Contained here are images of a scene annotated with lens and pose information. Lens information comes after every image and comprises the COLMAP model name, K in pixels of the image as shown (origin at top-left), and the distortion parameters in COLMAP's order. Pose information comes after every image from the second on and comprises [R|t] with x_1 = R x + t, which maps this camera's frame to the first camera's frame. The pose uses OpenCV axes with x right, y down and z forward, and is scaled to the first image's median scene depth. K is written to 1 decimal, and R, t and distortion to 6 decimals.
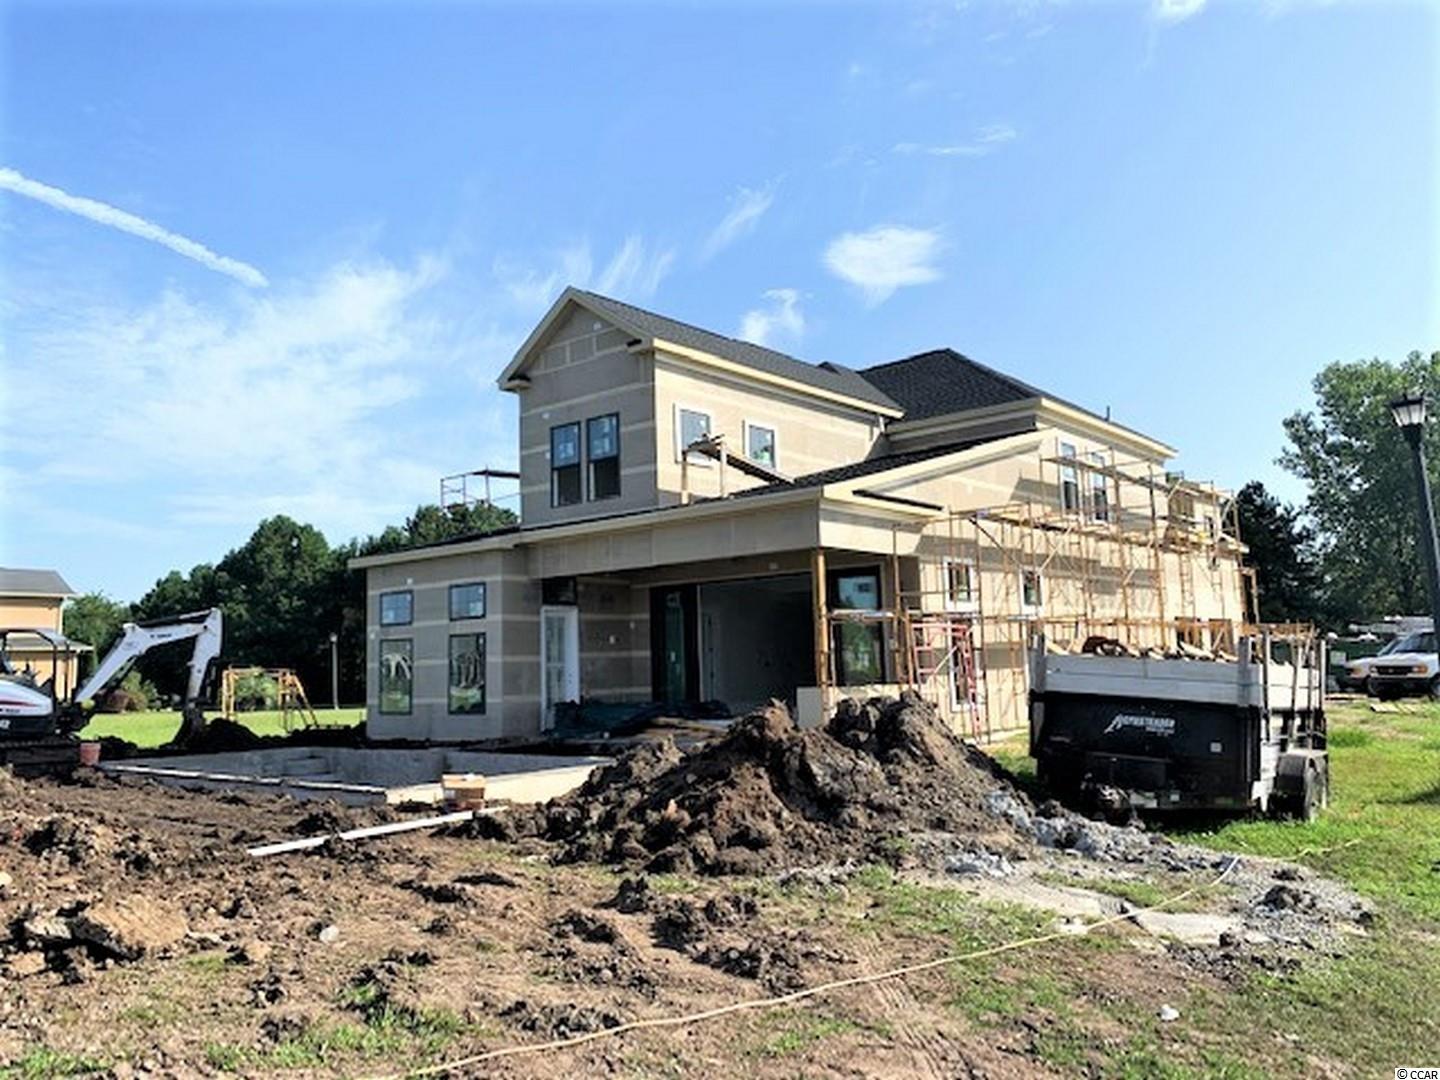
lens RADIAL K [[1087.3, 0, 707.6], [0, 1087.3, 539.5], [0, 0, 1]] dist [0.047179, -0.057548]
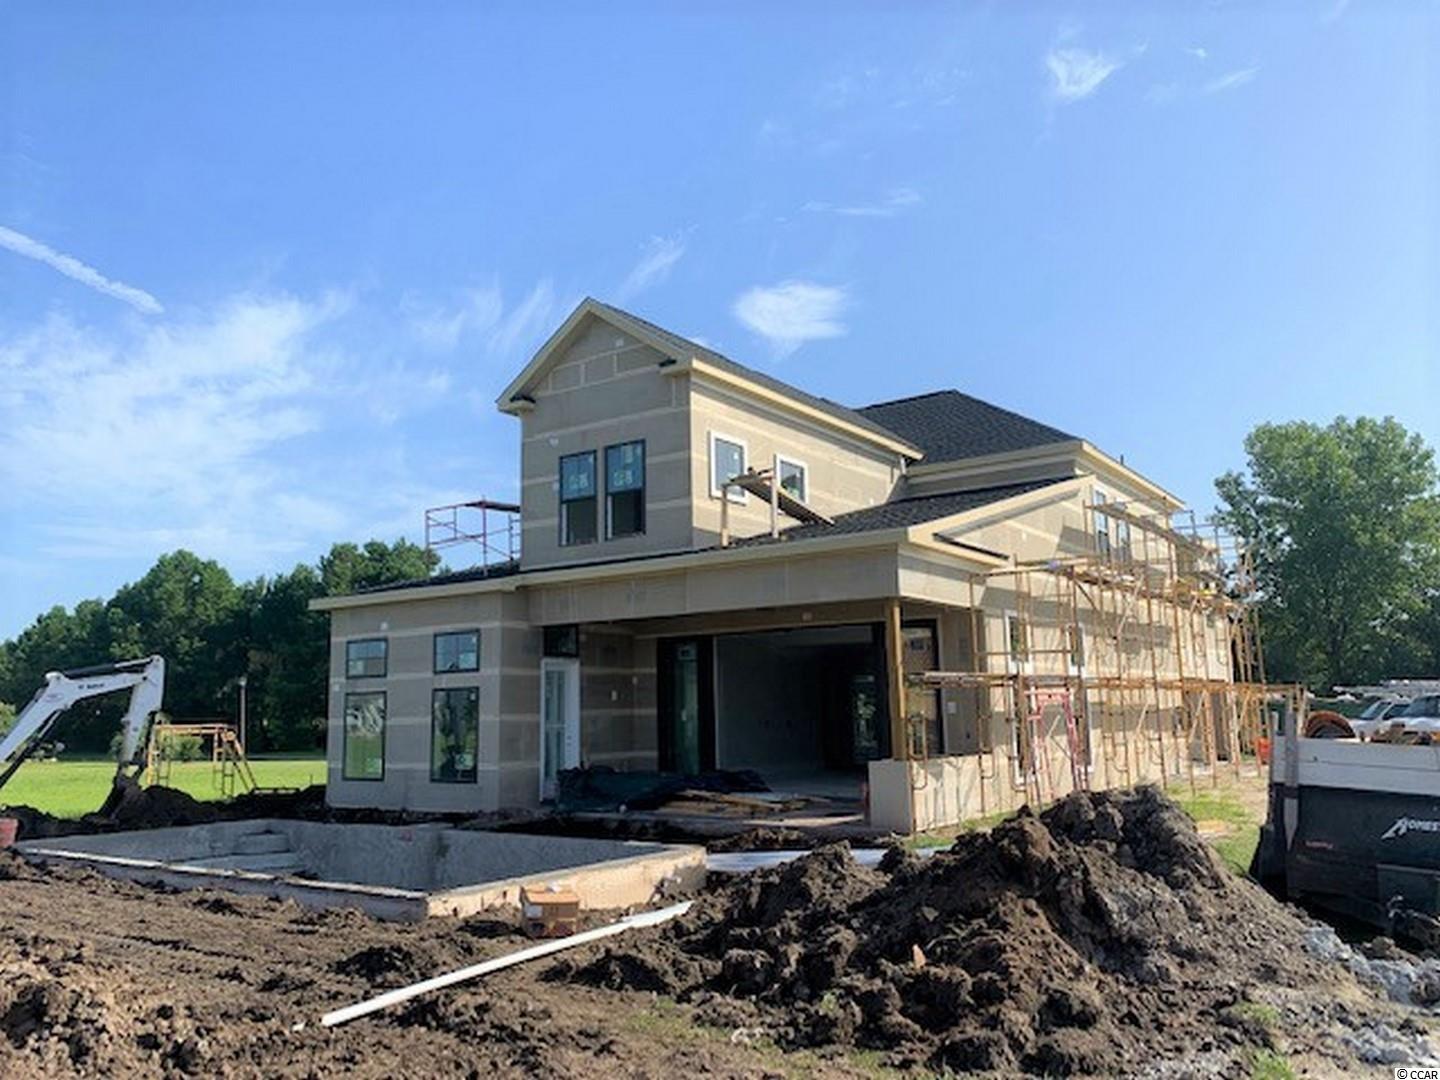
lens RADIAL K [[1087.3, 0, 706.5], [0, 1087.3, 546.5], [0, 0, 1]] dist [0.047179, -0.057548]
pose [[0.995973, 0.023758, 0.086448, -0.096924], [-0.020664, 0.999120, -0.036511, 0.000782], [-0.087239, 0.034577, 0.995587, 0.108450]]
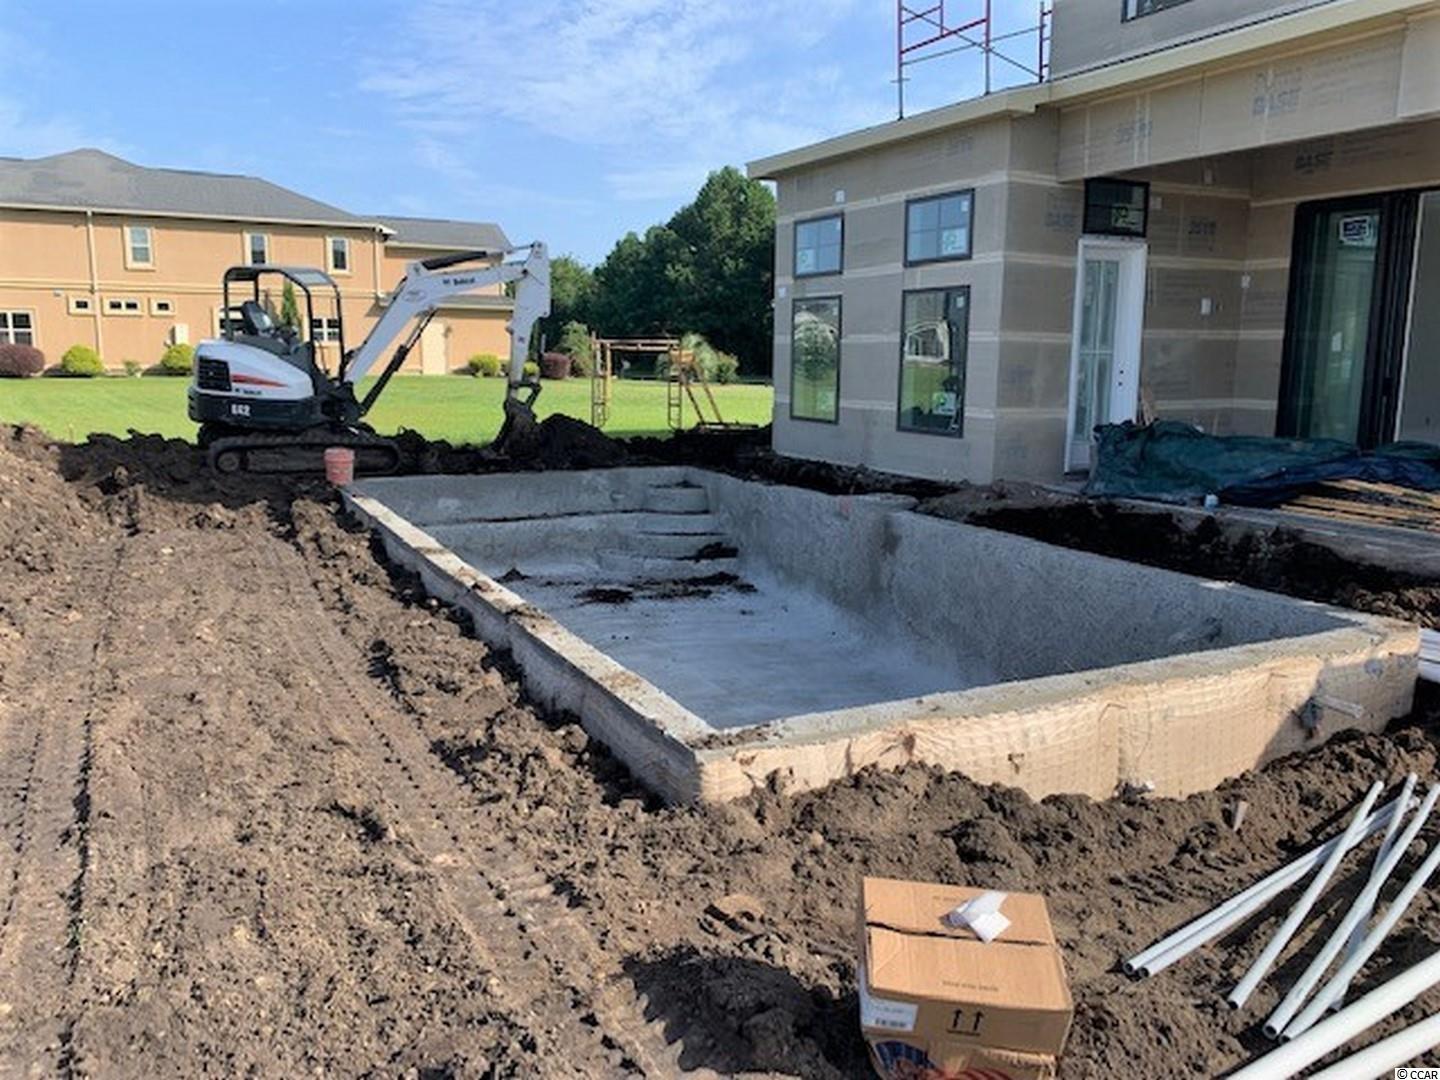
lens RADIAL K [[1087.3, 0, 725.8], [0, 1087.3, 527.4], [0, 0, 1]] dist [0.047179, -0.057548]
pose [[0.924467, 0.096004, -0.368977, -0.101253], [0.012012, 0.959963, 0.279868, 0.045555], [0.381073, -0.263161, 0.886301, 0.430162]]
